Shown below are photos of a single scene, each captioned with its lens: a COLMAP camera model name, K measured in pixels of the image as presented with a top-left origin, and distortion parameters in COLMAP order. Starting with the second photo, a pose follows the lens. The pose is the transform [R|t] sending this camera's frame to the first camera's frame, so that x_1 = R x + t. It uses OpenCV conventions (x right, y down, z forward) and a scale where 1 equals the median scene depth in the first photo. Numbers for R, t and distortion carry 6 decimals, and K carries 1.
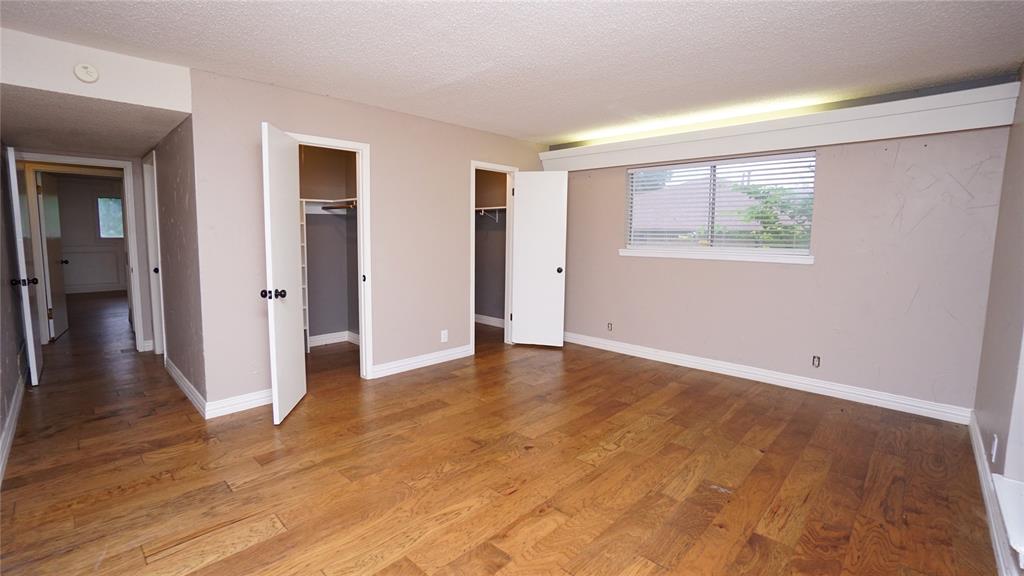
lens RADIAL K [[452.2, 0, 508.9], [0, 452.2, 286.5], [0, 0, 1]] dist [-0.022179, 0.002585]
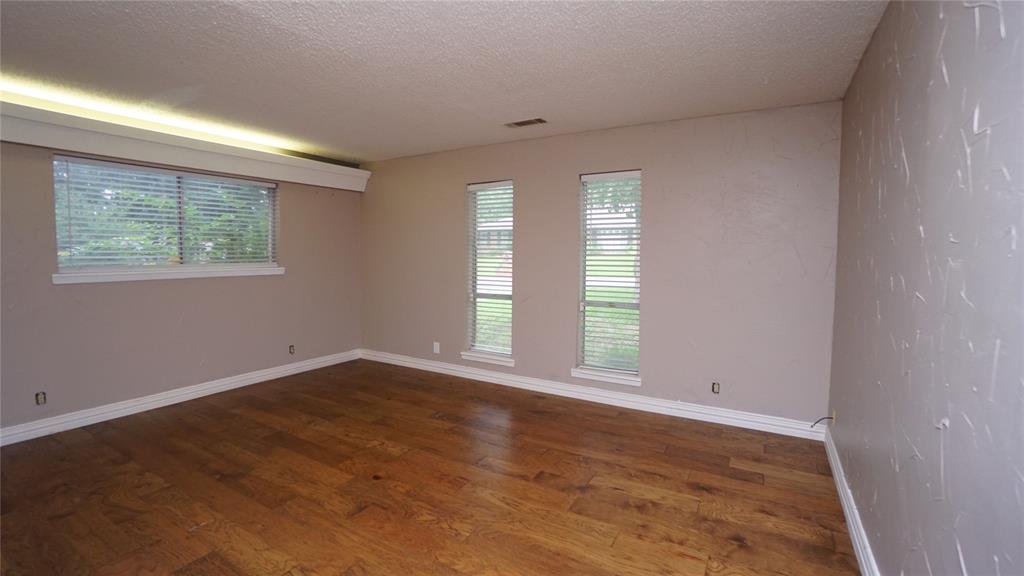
lens RADIAL K [[452.2, 0, 508.3], [0, 452.2, 288.0], [0, 0, 1]] dist [-0.022179, 0.002585]
pose [[-0.245917, -0.074930, 0.966390, -0.884968], [0.100751, 0.989631, 0.102370, -0.094315], [-0.964040, 0.122539, -0.235818, 0.911034]]
